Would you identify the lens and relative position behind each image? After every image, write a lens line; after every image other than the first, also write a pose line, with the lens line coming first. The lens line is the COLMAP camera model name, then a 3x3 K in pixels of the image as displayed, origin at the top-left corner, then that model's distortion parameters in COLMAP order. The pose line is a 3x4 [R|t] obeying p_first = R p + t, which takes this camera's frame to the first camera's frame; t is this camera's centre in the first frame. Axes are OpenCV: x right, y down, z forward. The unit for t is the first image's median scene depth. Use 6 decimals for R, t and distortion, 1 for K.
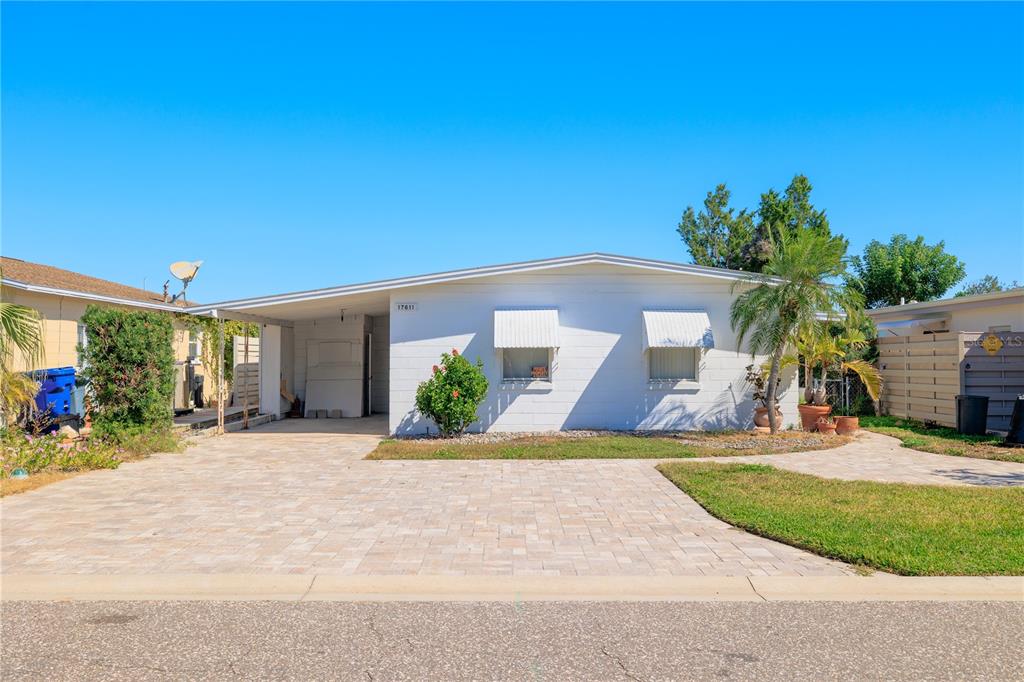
lens RADIAL K [[1003.0, 0, 512.5], [0, 1003.0, 338.4], [0, 0, 1]] dist [-0.007127, 0.000000]
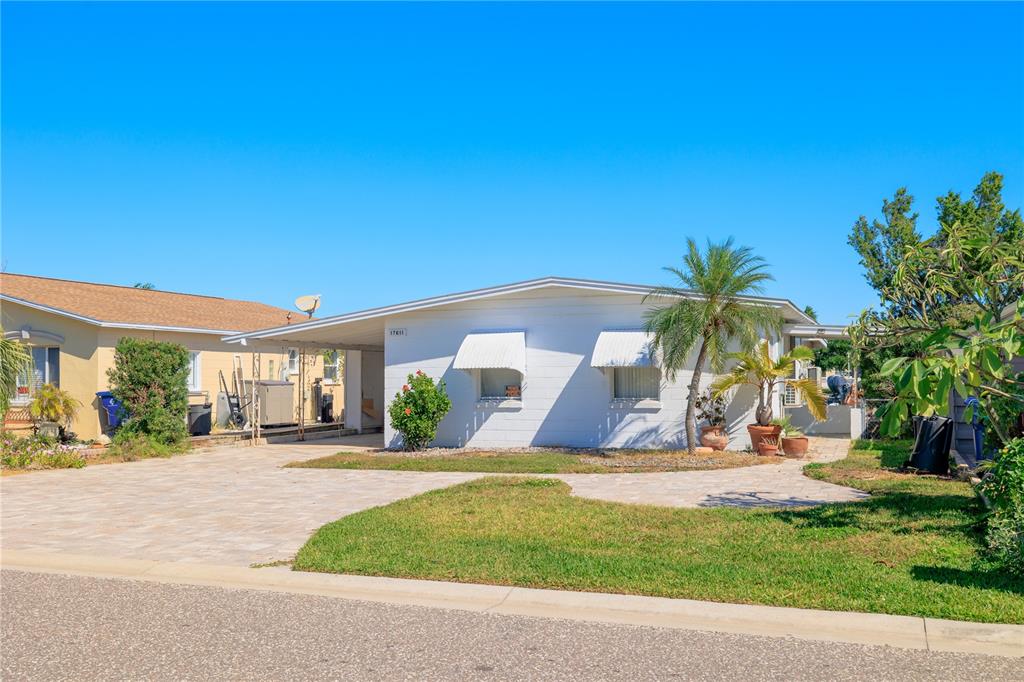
lens RADIAL K [[1003.0, 0, 517.2], [0, 1003.0, 345.6], [0, 0, 1]] dist [-0.007127, 0.000000]
pose [[0.934130, -0.017025, -0.356527, 0.412165], [0.012633, 0.999813, -0.014645, 0.000879], [0.356709, 0.009176, 0.934170, 0.012463]]
